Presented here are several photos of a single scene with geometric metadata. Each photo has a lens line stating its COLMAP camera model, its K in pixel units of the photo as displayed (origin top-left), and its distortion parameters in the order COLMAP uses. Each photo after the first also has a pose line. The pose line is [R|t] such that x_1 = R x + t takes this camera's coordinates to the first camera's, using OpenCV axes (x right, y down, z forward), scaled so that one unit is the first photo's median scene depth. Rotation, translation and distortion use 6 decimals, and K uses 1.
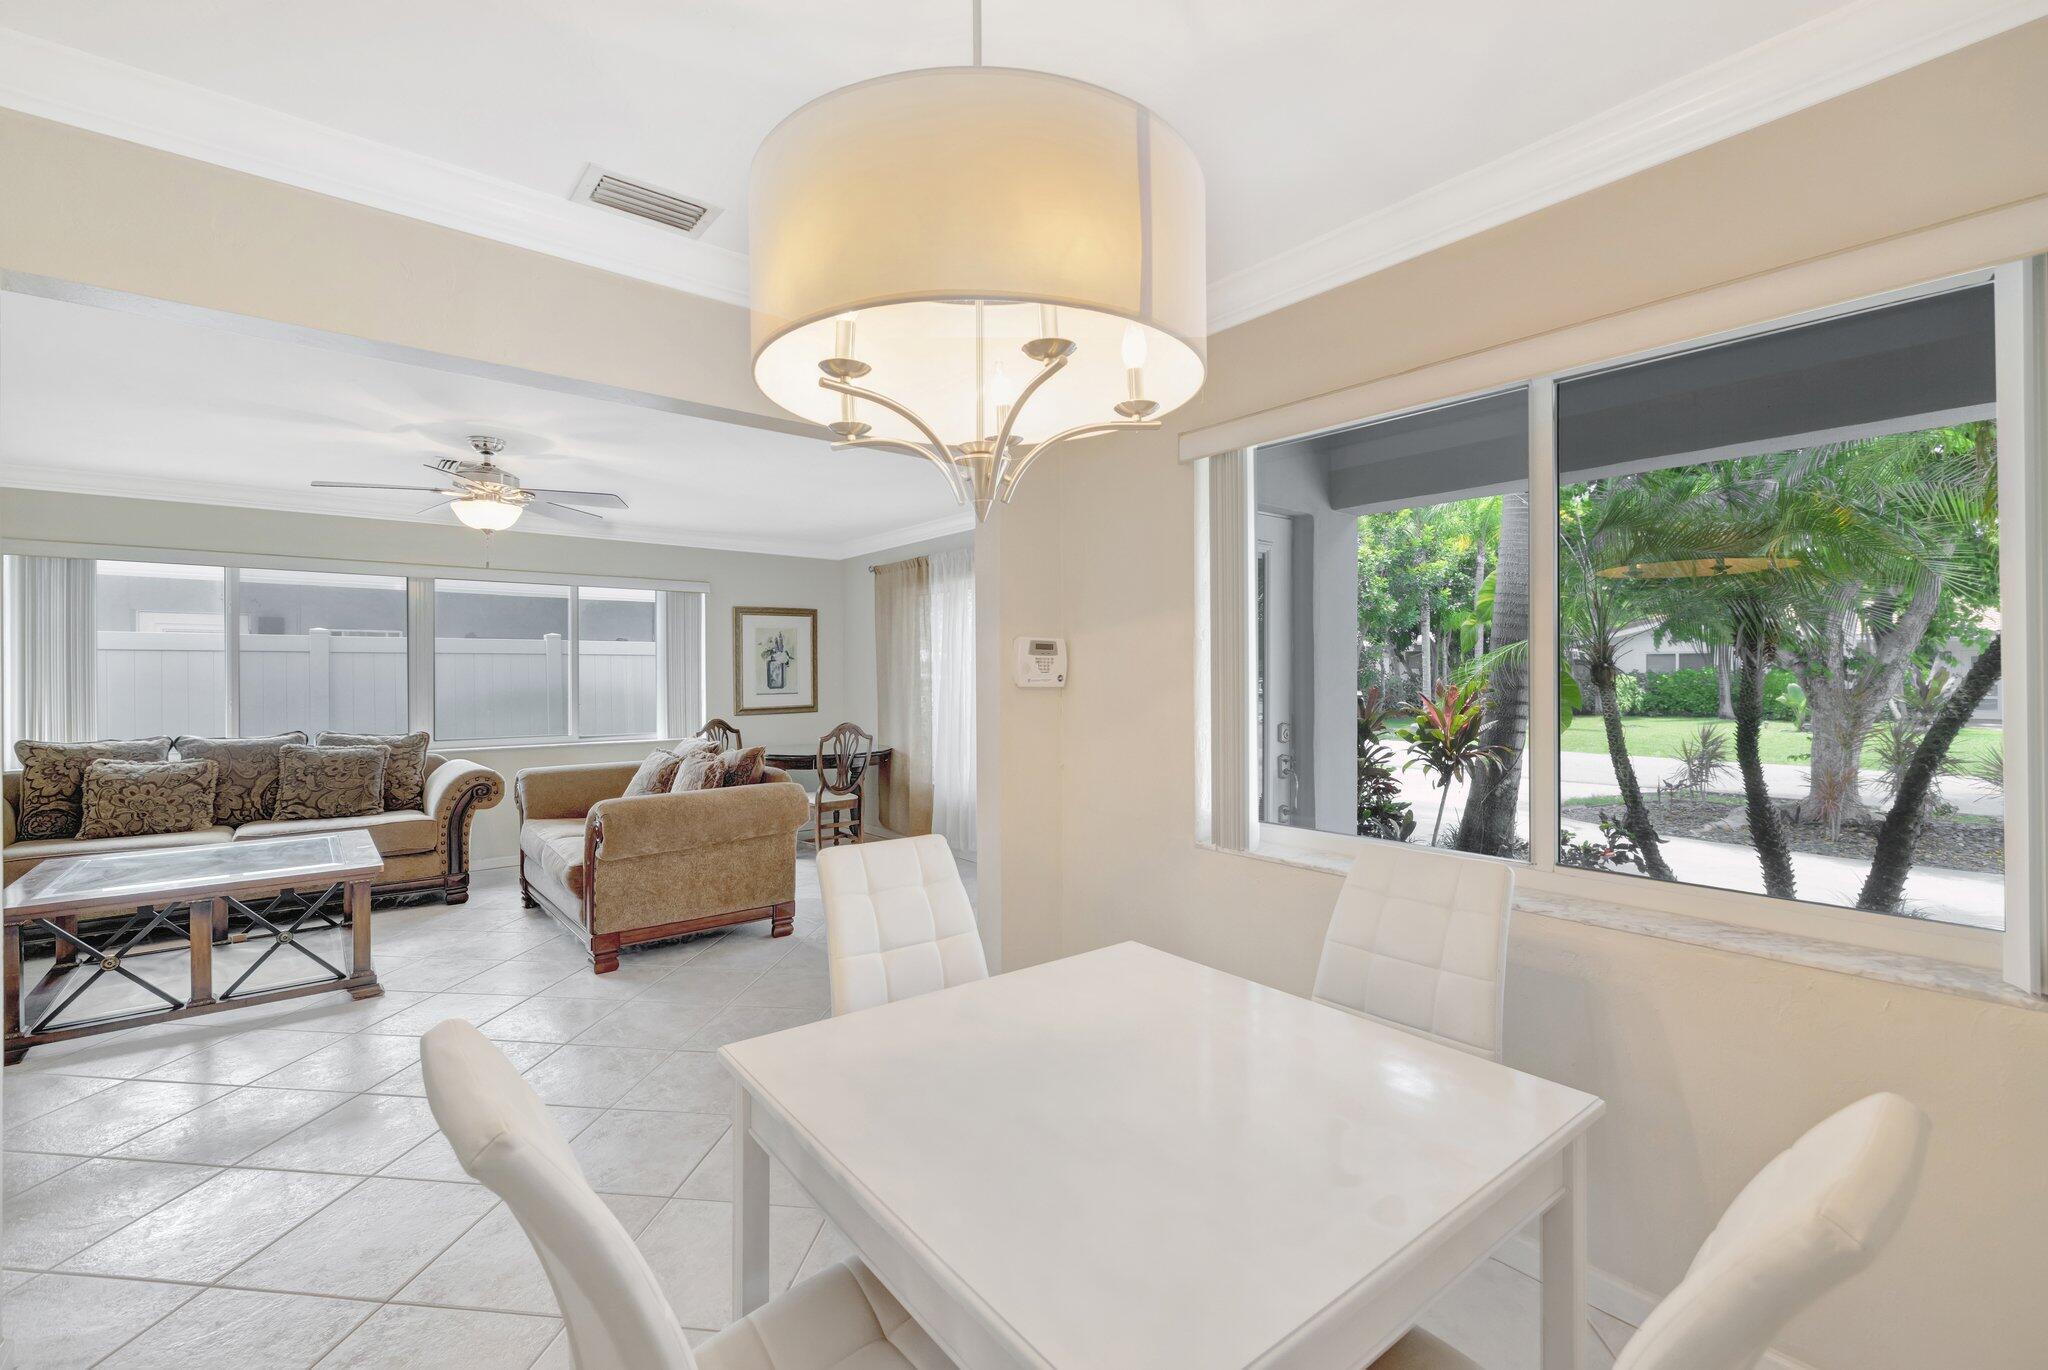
lens RADIAL K [[893.8, 0, 1009.7], [0, 893.8, 668.0], [0, 0, 1]] dist [0.005020, 0.001365]
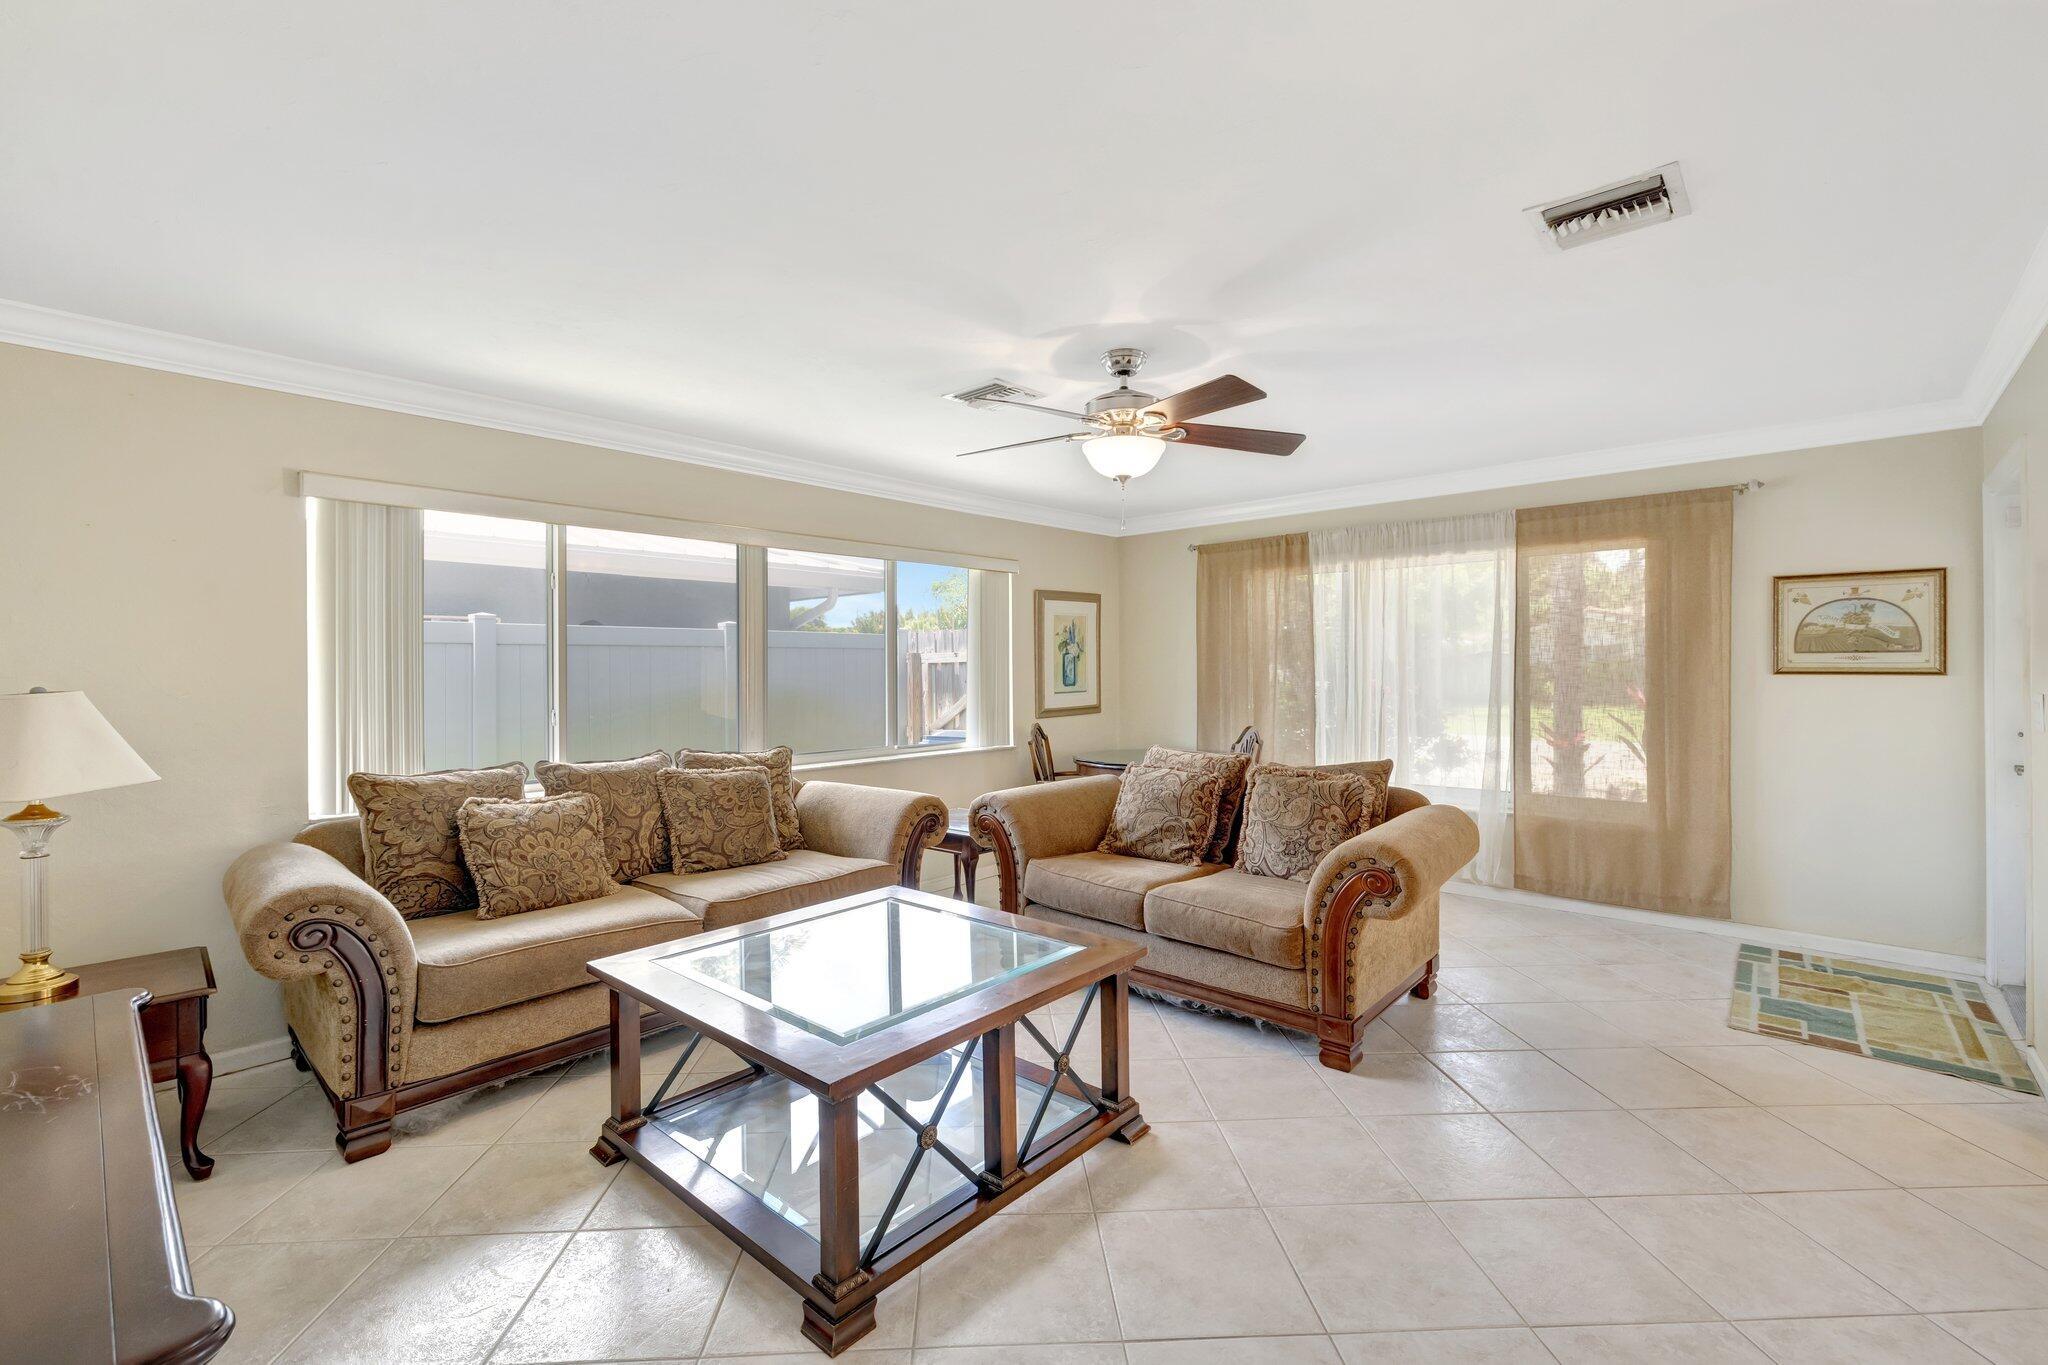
lens RADIAL K [[893.8, 0, 1019.3], [0, 893.8, 669.3], [0, 0, 1]] dist [0.005020, 0.001365]
pose [[0.986706, -0.004981, 0.162437, -0.664819], [0.003397, 0.999944, 0.010030, -0.002677], [-0.162478, -0.009345, 0.986668, 0.239100]]
